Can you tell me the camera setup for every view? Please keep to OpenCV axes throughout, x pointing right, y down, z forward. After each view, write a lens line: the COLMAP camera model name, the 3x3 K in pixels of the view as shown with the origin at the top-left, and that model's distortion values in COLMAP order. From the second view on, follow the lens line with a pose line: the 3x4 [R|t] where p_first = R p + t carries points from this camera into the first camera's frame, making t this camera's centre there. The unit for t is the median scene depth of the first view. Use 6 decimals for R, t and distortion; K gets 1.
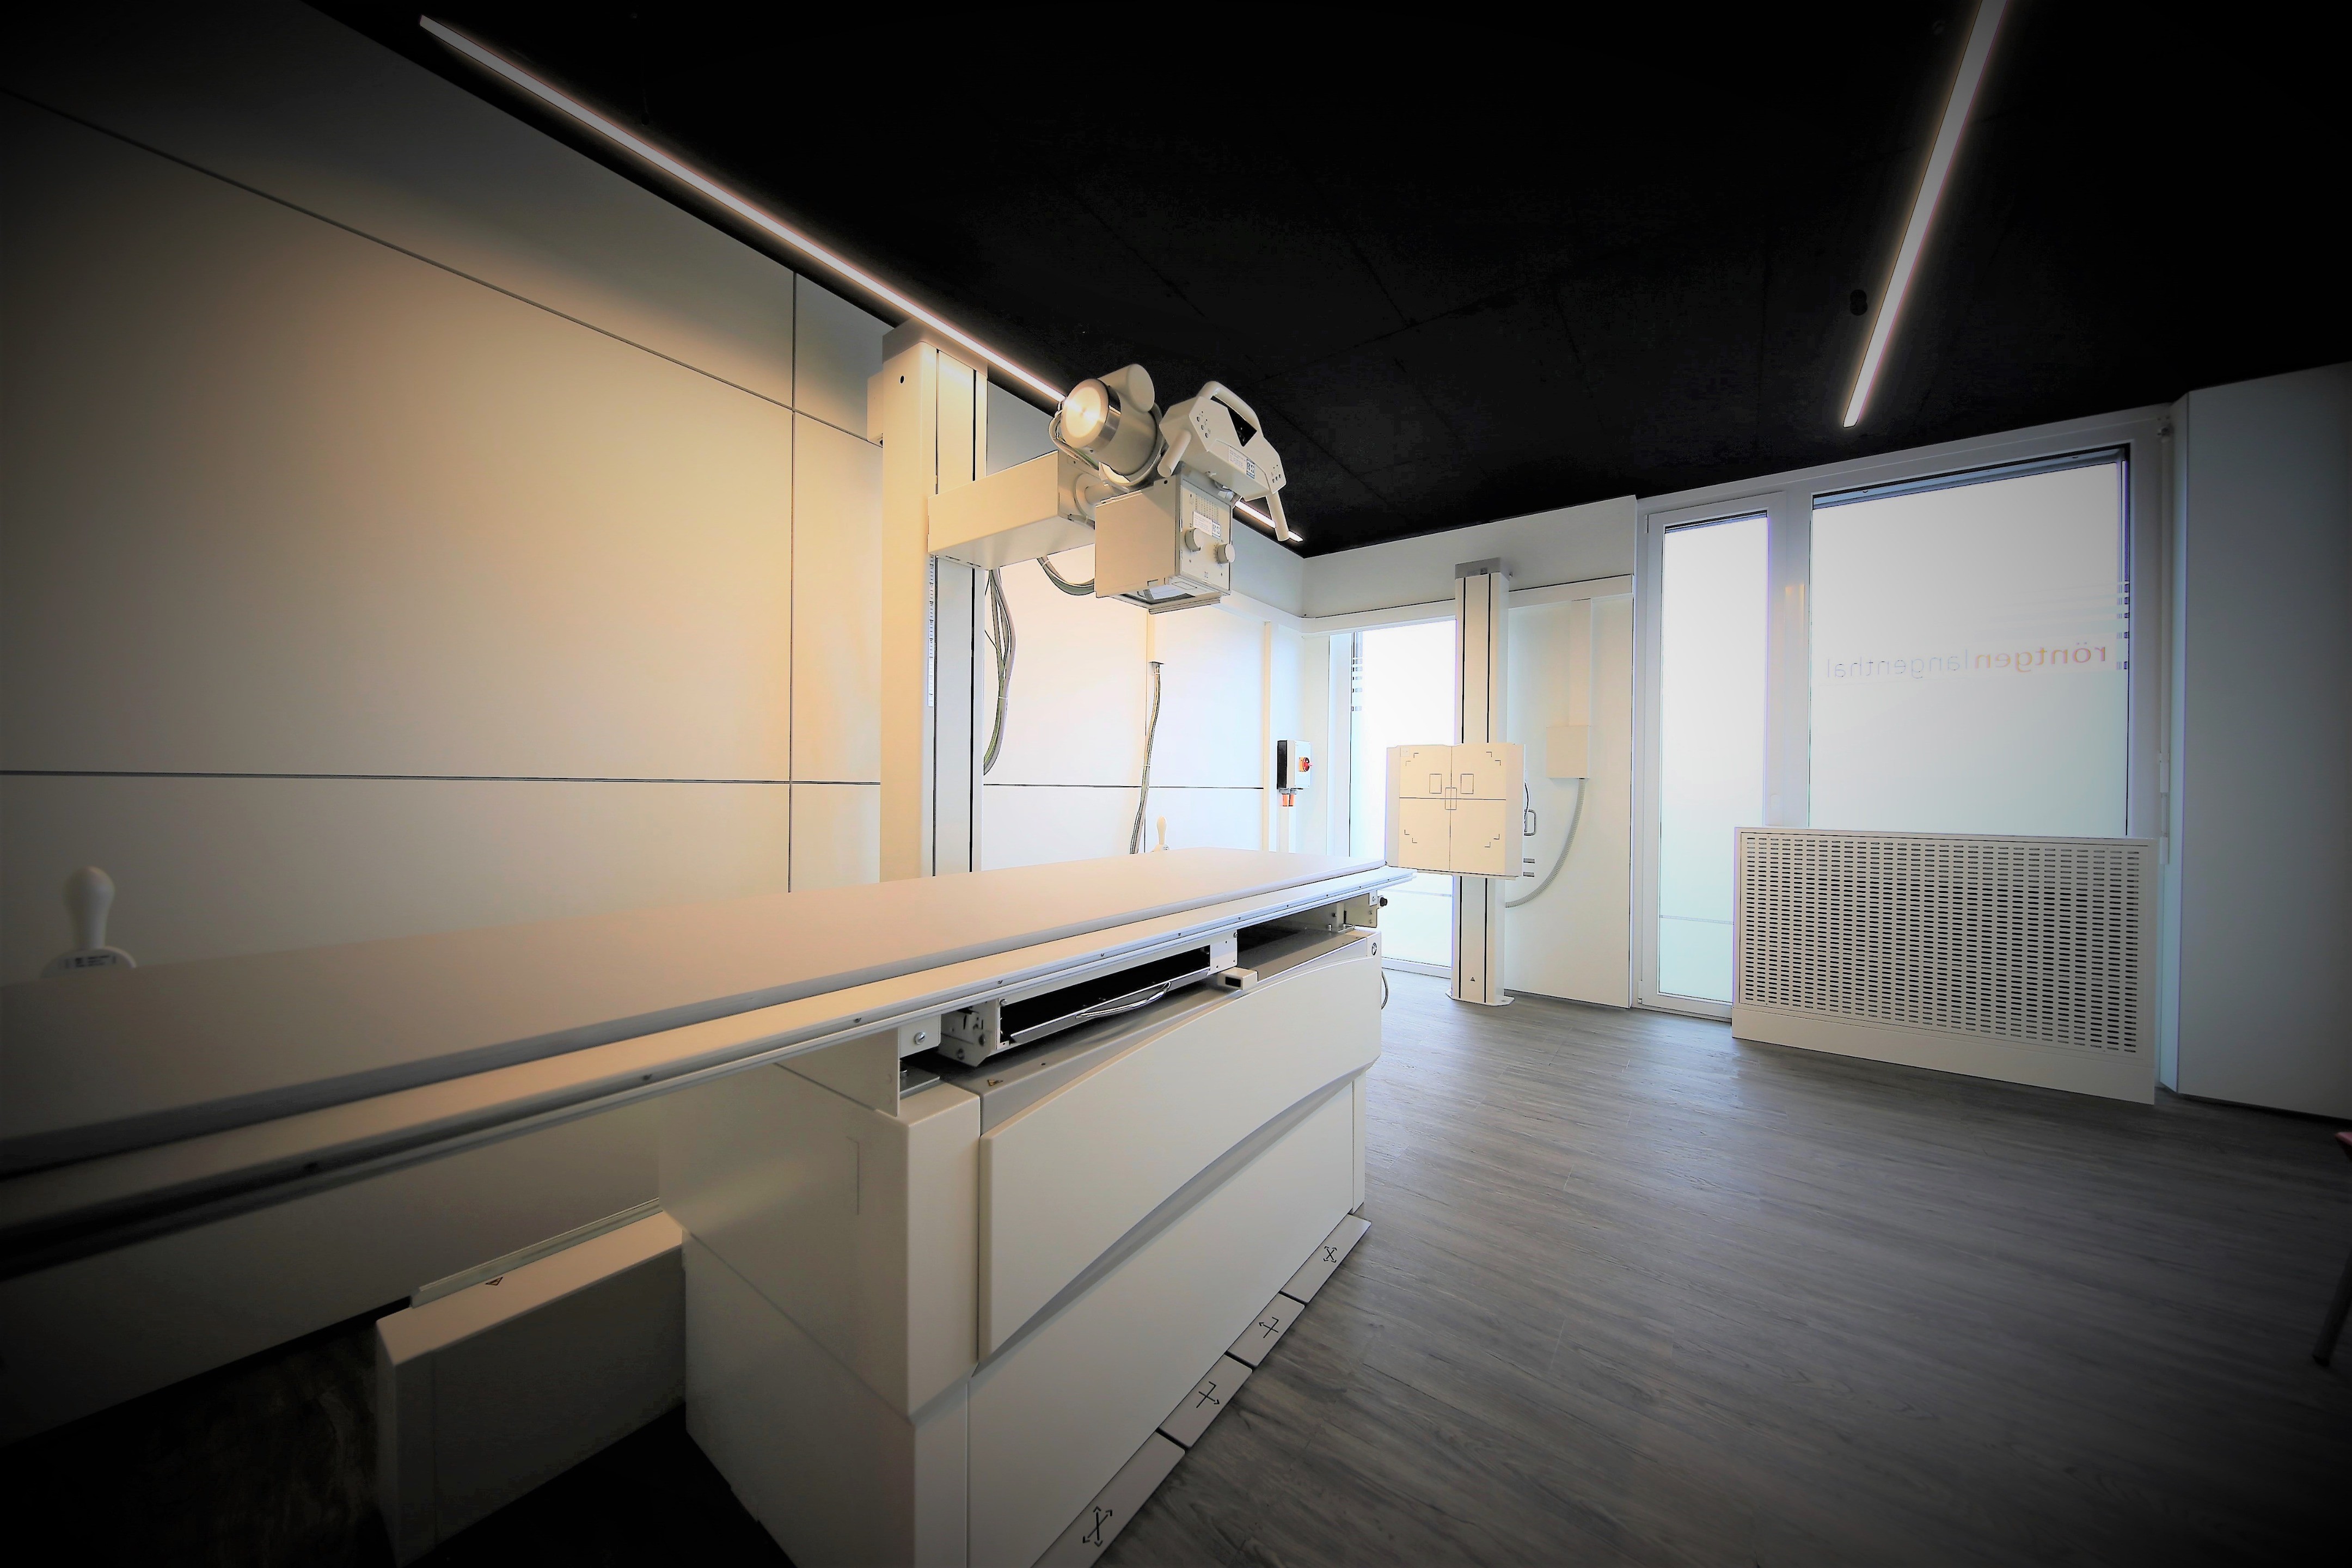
lens RADIAL K [[738.7, 0, 1176.0], [0, 738.7, 784.0], [0, 0, 1]] dist [0.000112, -0.000009]
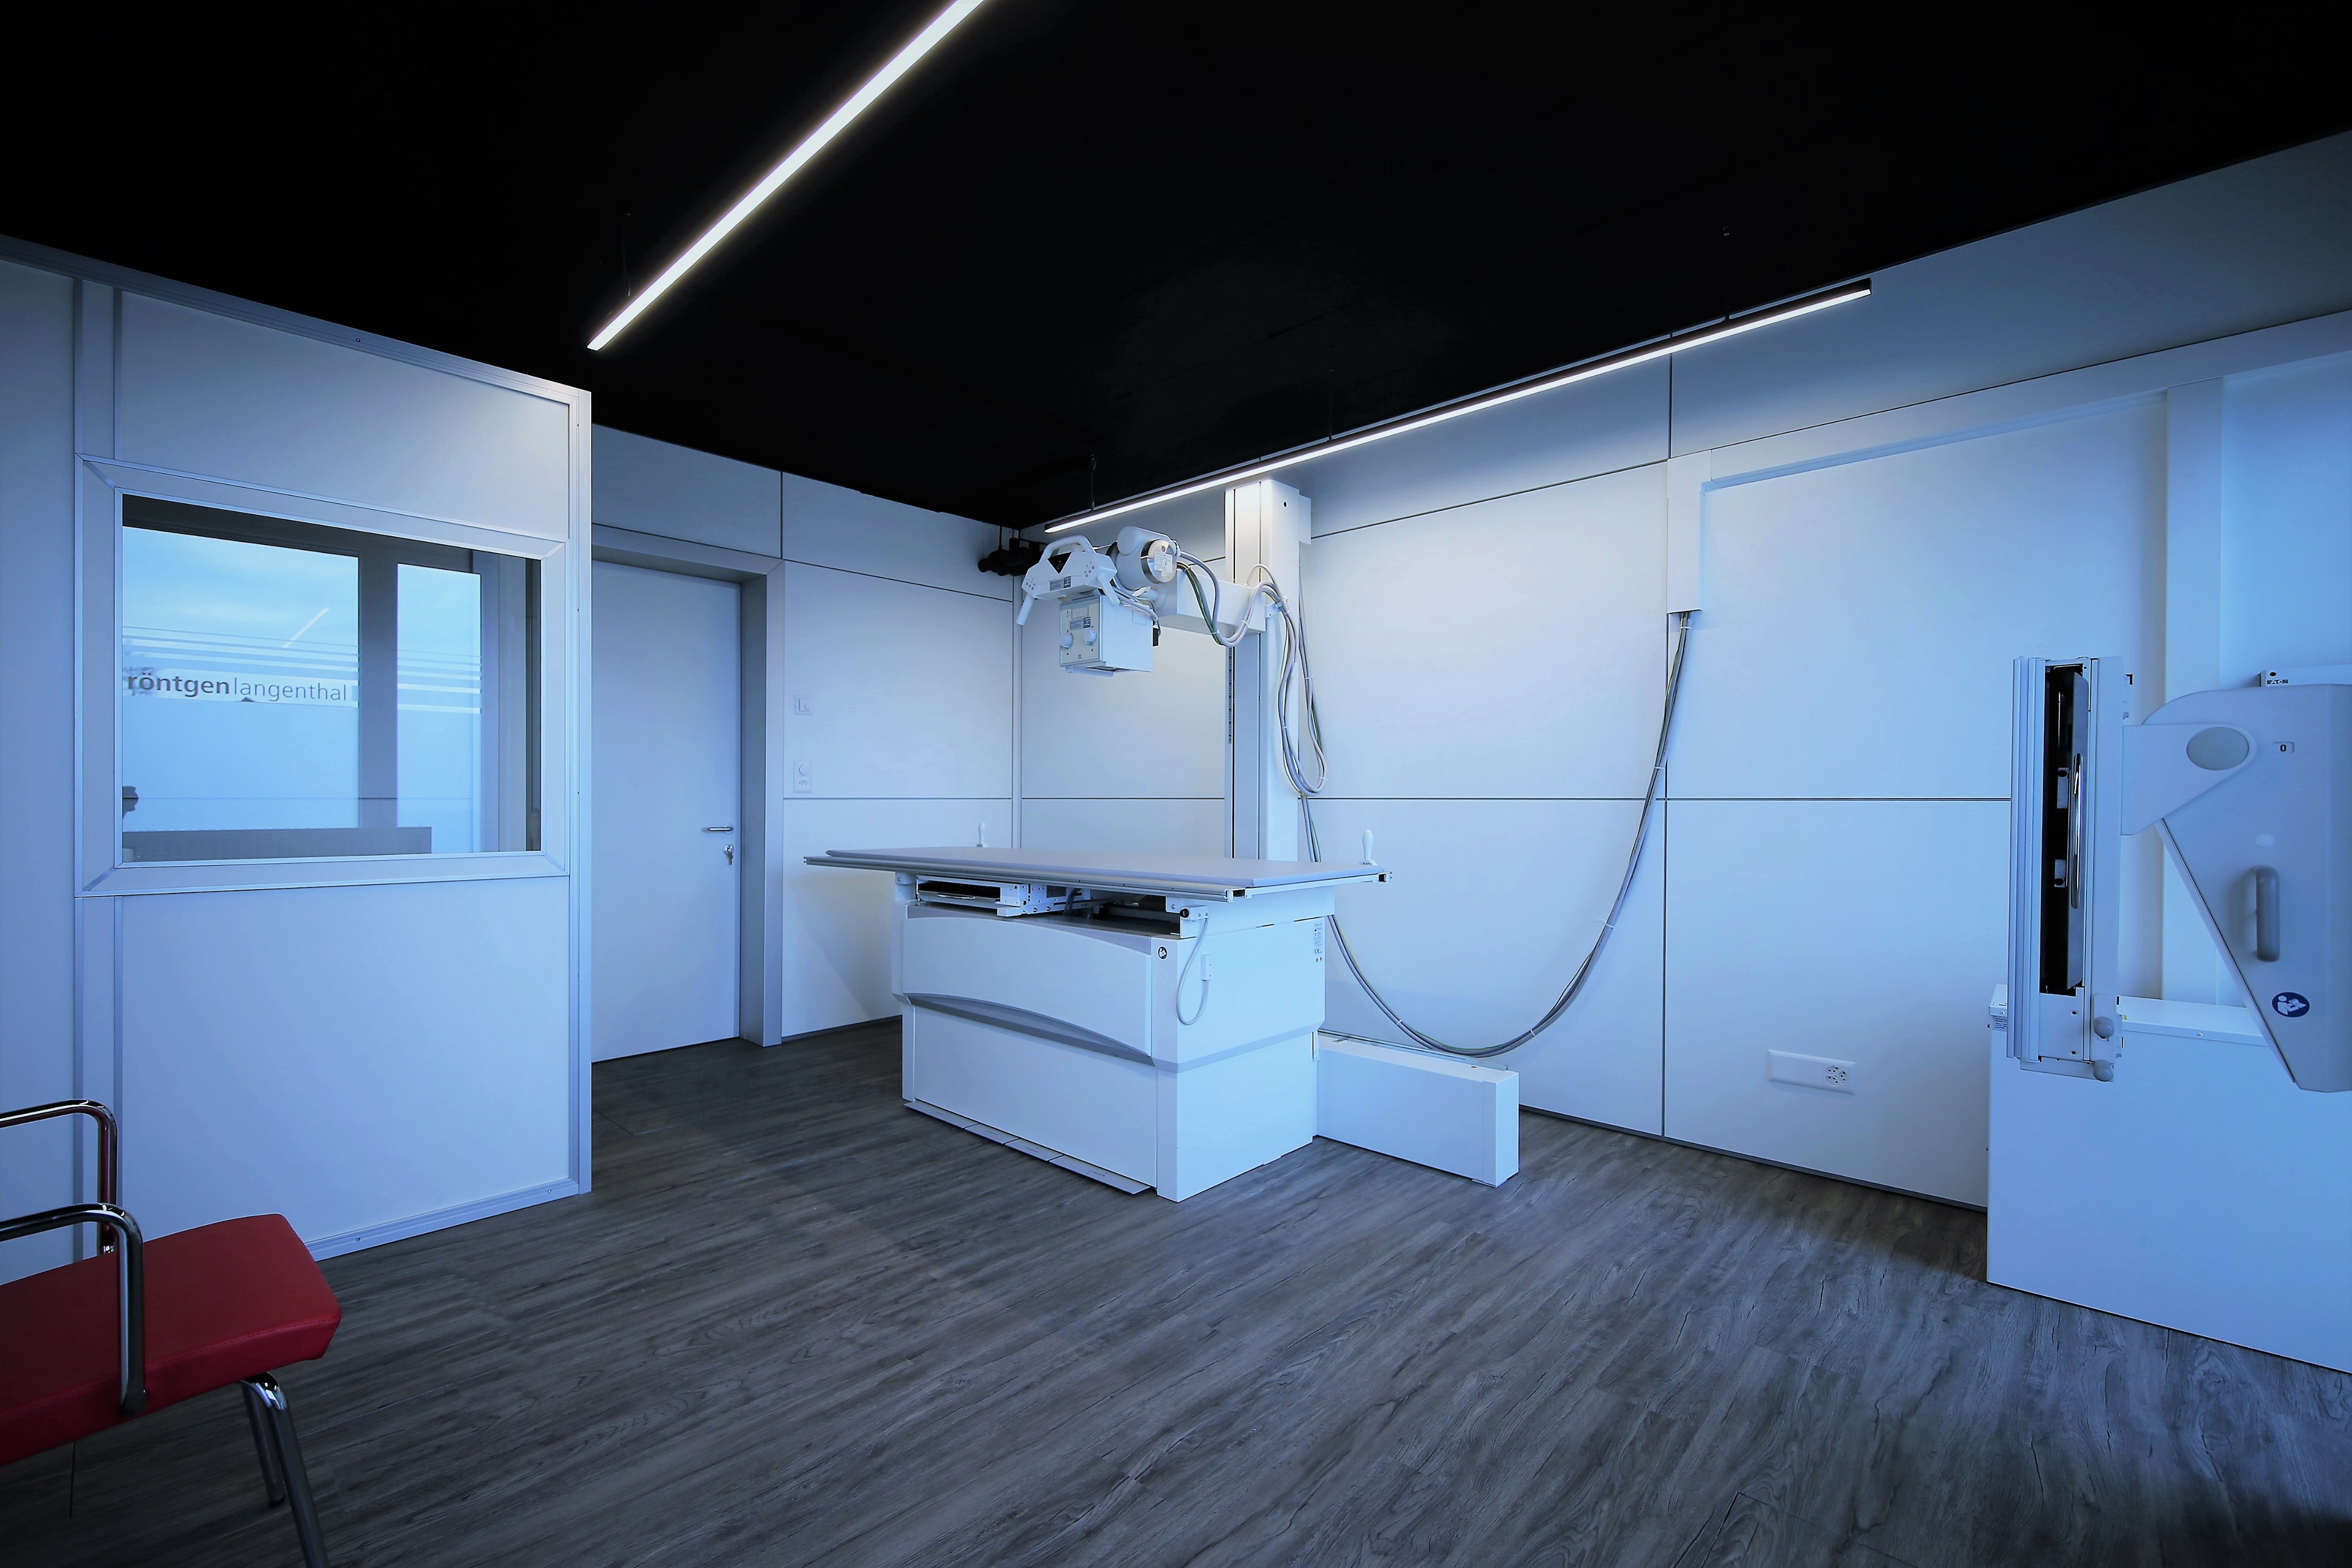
lens RADIAL K [[992.6, 0, 1179.3], [0, 992.6, 809.6], [0, 0, 1]] dist [-0.001517, -0.000184]
pose [[-0.114549, -0.003054, -0.993413, 1.523826], [0.001748, 0.999993, -0.003276, 0.024546], [0.993416, -0.002112, -0.114543, 1.091345]]
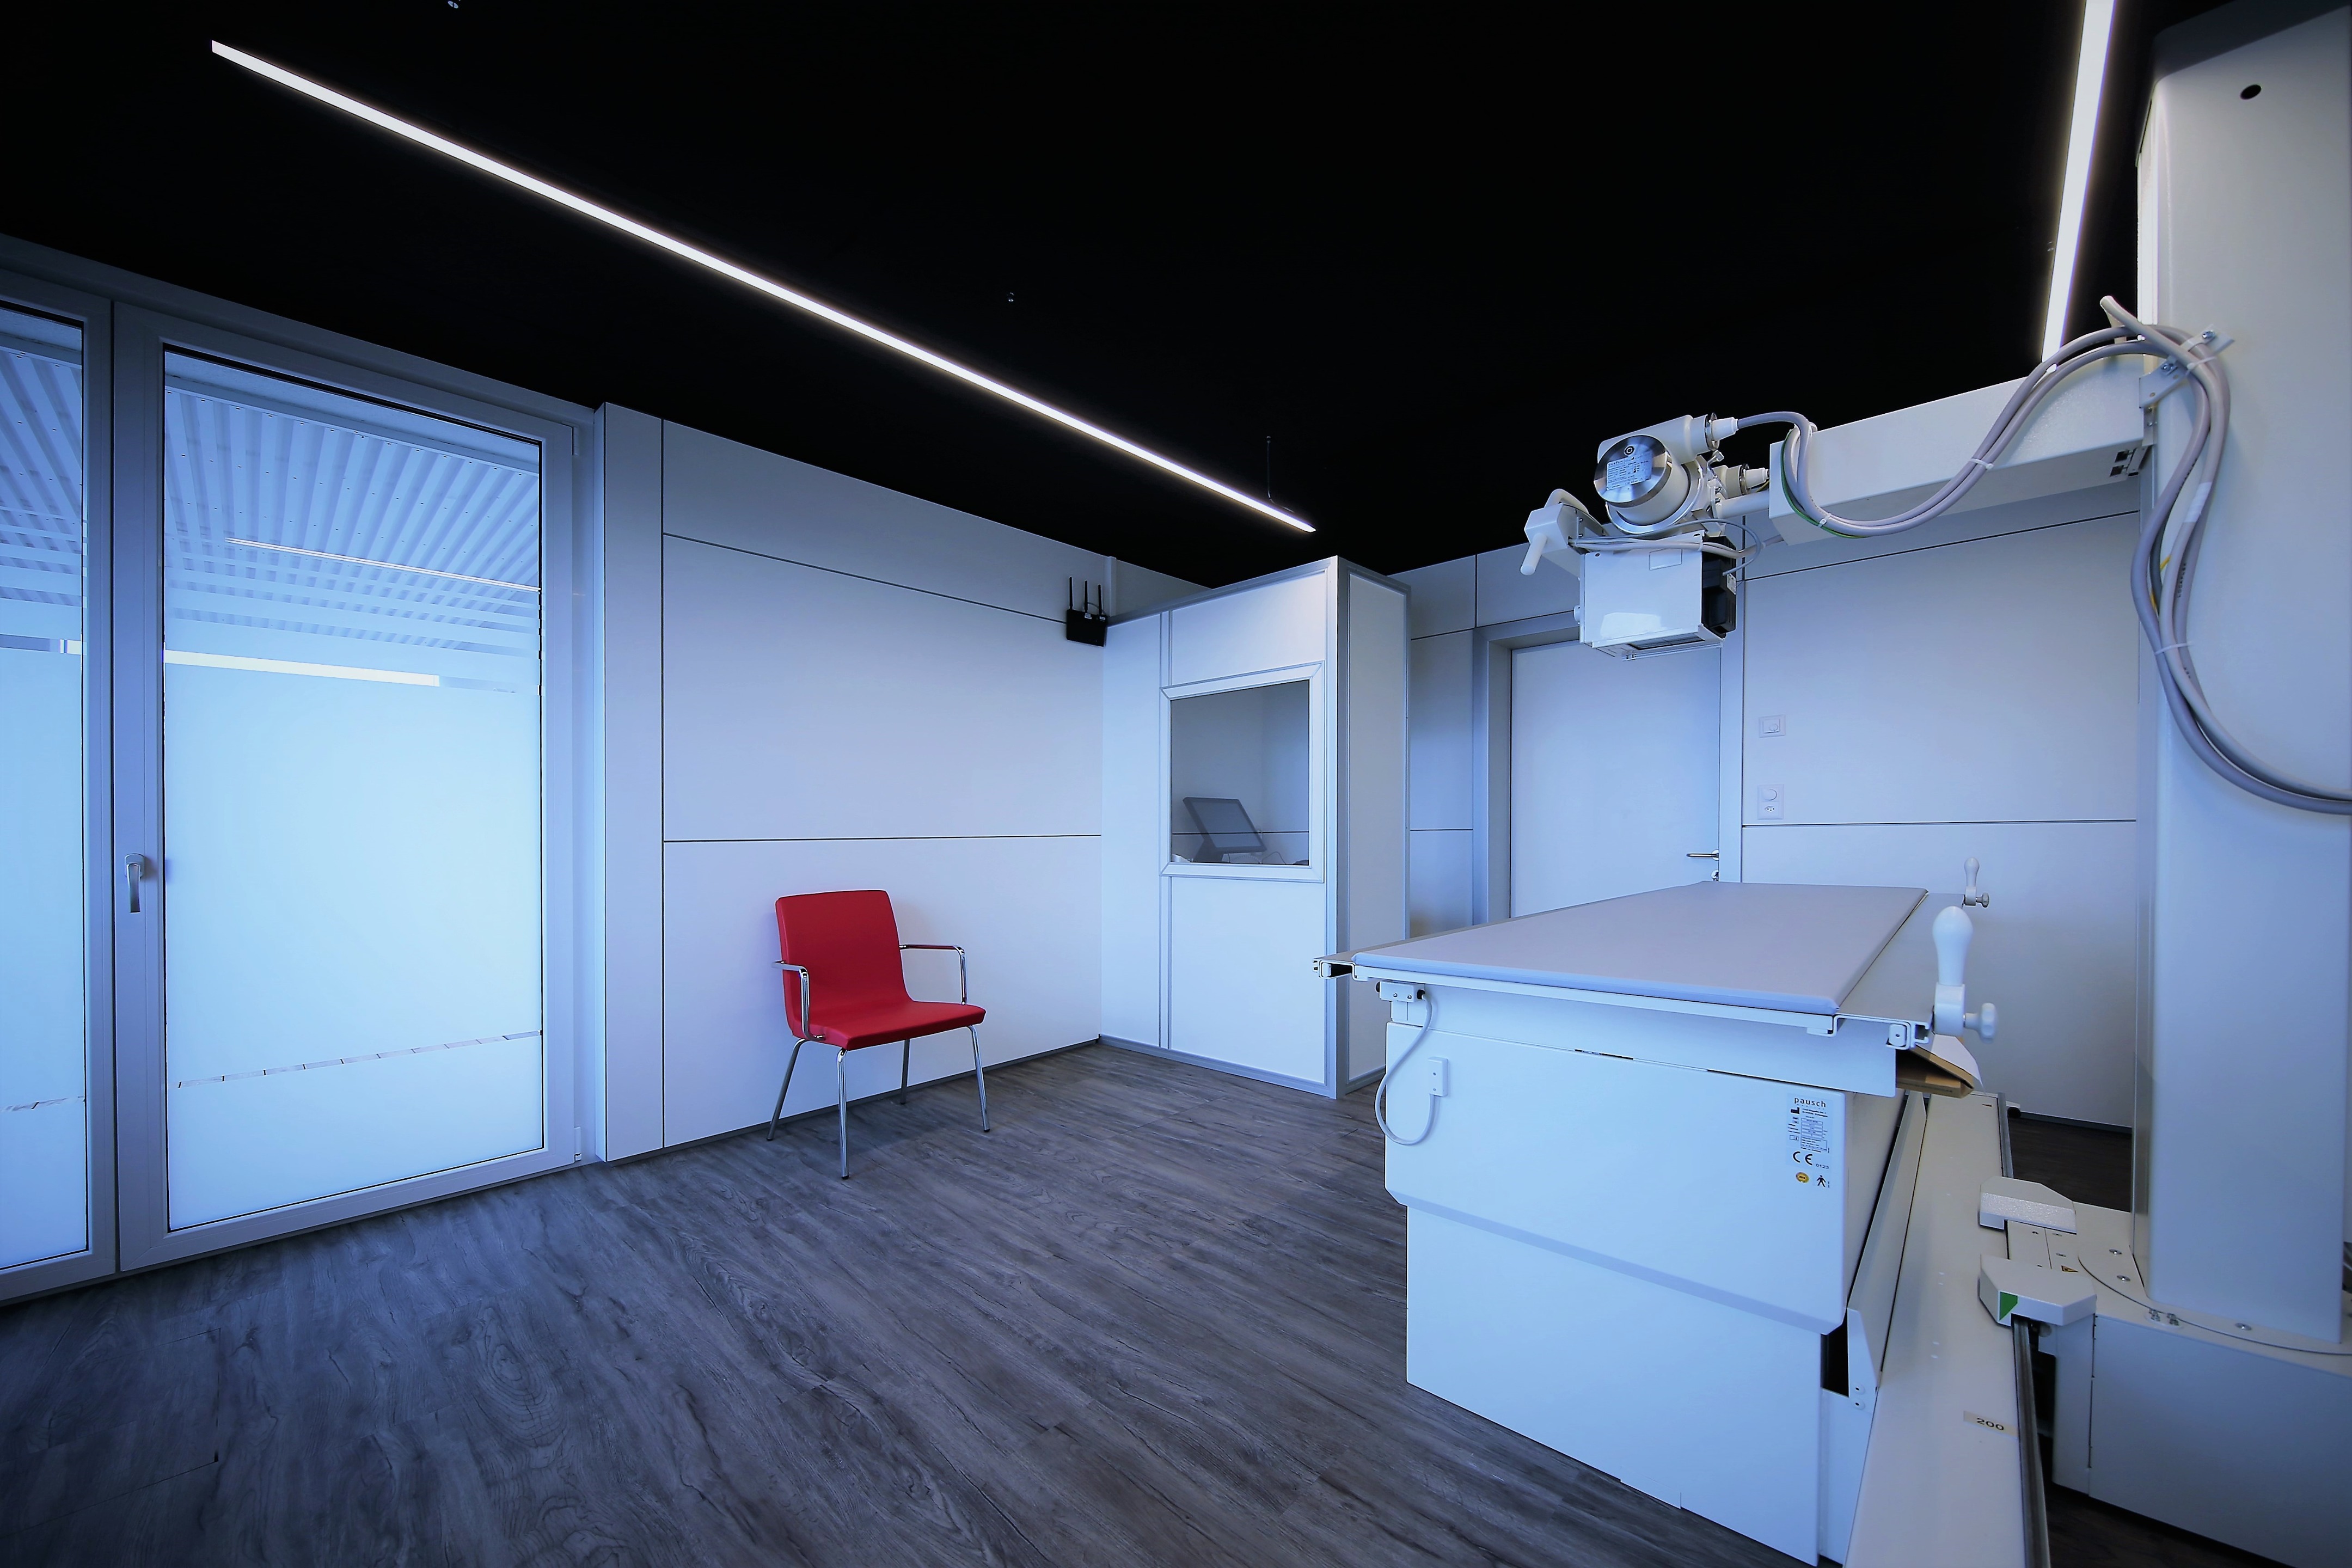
lens RADIAL K [[723.7, 0, 1177.2], [0, 723.7, 819.6], [0, 0, 1]] dist [-0.007832, -0.000092]
pose [[-0.999662, -0.001887, 0.025913, 0.419550], [-0.002250, 0.999900, -0.013976, 0.004330], [-0.025884, -0.014029, -0.999566, 1.651806]]
